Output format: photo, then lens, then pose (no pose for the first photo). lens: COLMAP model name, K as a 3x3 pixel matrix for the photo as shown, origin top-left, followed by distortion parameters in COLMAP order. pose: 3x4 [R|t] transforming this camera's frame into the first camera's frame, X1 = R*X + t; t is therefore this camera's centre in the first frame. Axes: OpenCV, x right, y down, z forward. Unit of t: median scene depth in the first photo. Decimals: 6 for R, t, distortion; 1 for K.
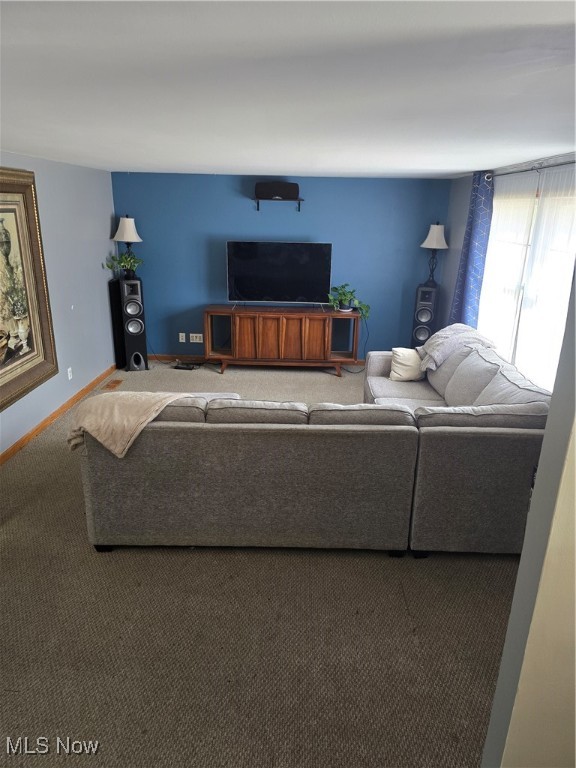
lens RADIAL K [[516.0, 0, 291.2], [0, 516.0, 382.5], [0, 0, 1]] dist [0.042652, -0.027898]
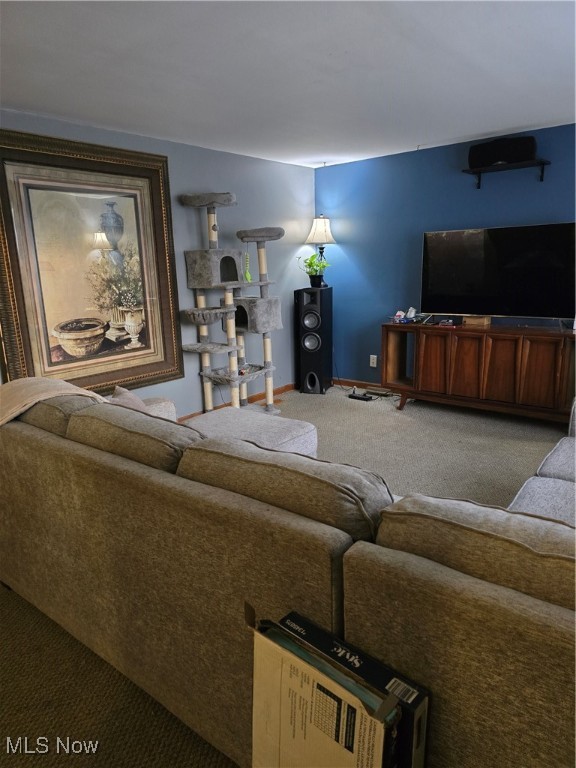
lens RADIAL K [[516.0, 0, 284.3], [0, 516.0, 387.0], [0, 0, 1]] dist [0.042652, -0.027898]
pose [[0.781465, 0.102051, -0.615547, 0.277236], [-0.153309, 0.987696, -0.030883, -0.000800], [0.604821, 0.118503, 0.787495, 0.436985]]
